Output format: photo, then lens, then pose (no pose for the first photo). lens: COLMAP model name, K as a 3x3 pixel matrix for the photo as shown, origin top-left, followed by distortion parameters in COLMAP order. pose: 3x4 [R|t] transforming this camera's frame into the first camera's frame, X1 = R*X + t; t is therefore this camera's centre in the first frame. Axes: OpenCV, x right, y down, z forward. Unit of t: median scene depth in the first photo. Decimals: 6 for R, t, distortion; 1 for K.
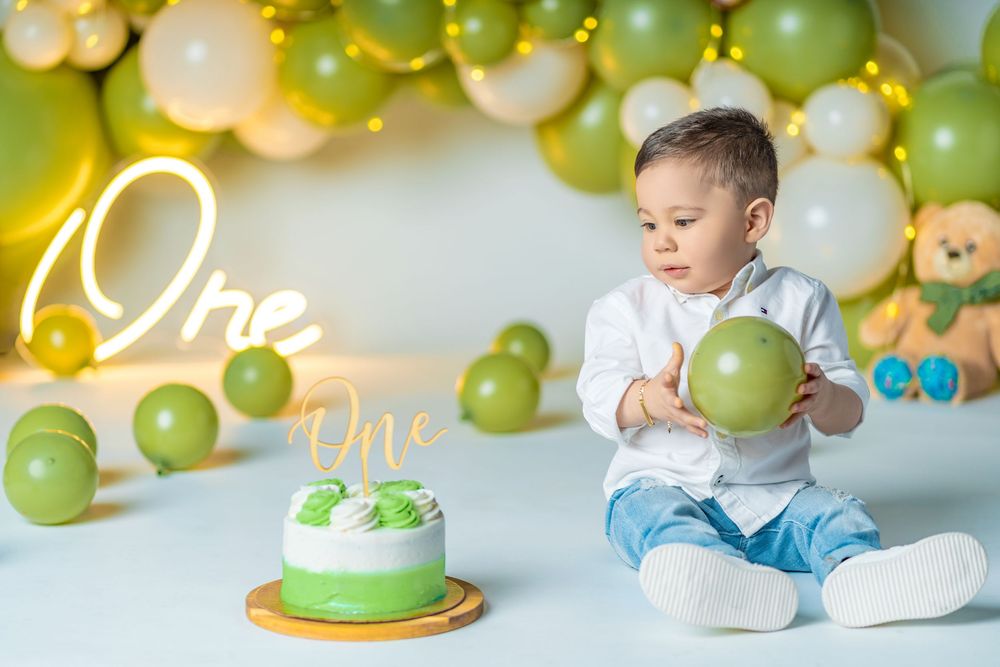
lens RADIAL K [[2475.7, 0, 500.0], [0, 2475.7, 333.5], [0, 0, 1]] dist [-0.042715, 0.500001]
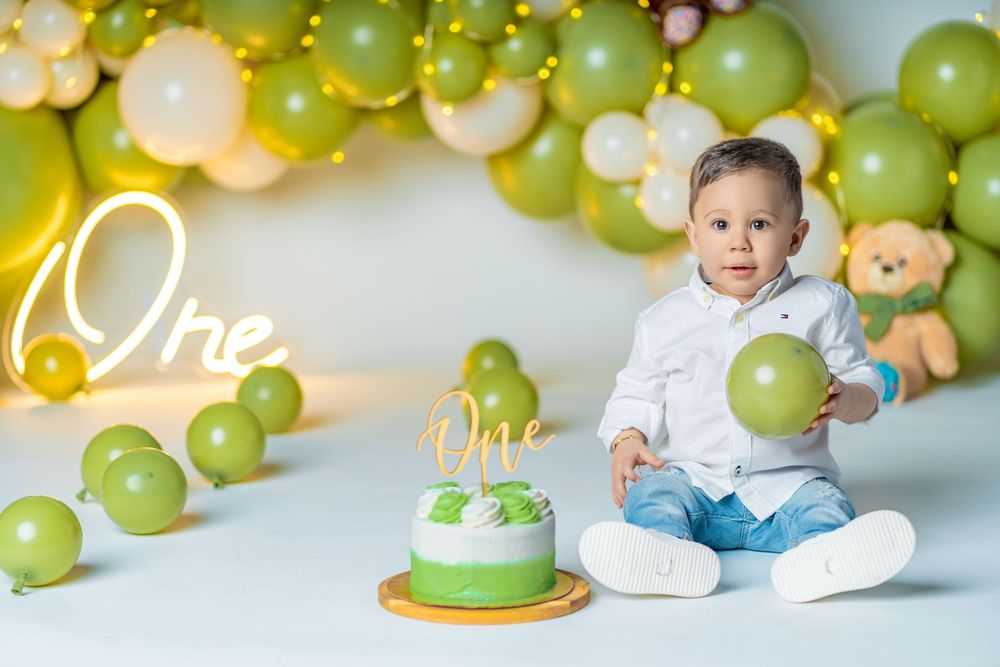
lens RADIAL K [[2475.7, 0, 500.0], [0, 2475.7, 333.5], [0, 0, 1]] dist [-0.042715, 0.500001]
pose [[0.993907, -0.021750, 0.108051, -0.105475], [0.022460, 0.999733, -0.005360, -0.001209], [-0.107906, 0.007754, 0.994131, -0.073460]]
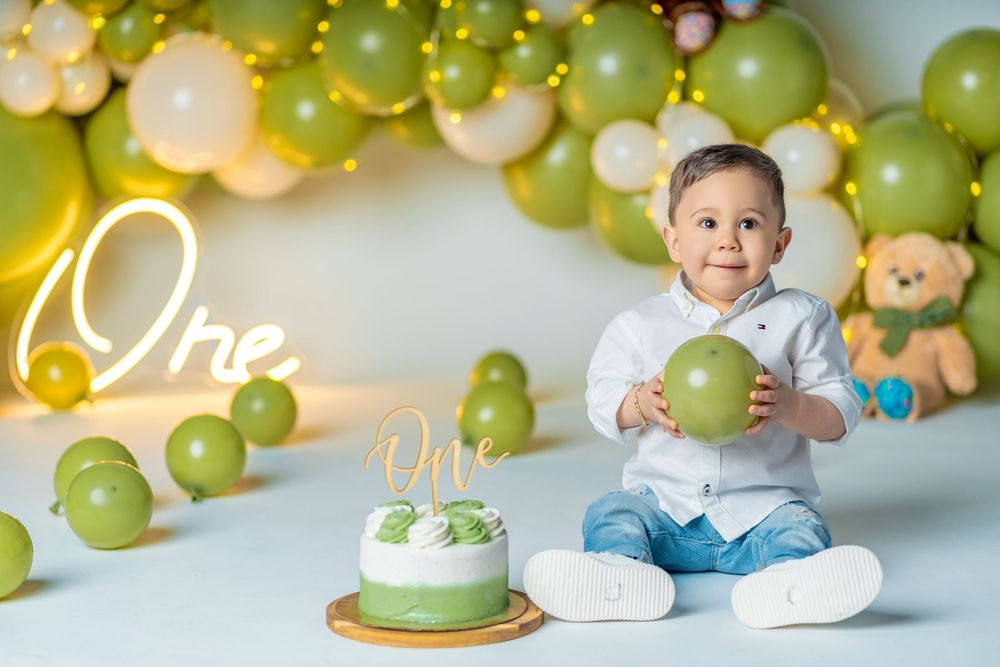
lens RADIAL K [[2475.7, 0, 500.0], [0, 2475.7, 333.5], [0, 0, 1]] dist [-0.042715, 0.500001]
pose [[0.997794, -0.014373, 0.064808, -0.060360], [0.014968, 0.999850, -0.008693, -0.002931], [-0.064673, 0.009644, 0.997860, -0.058151]]
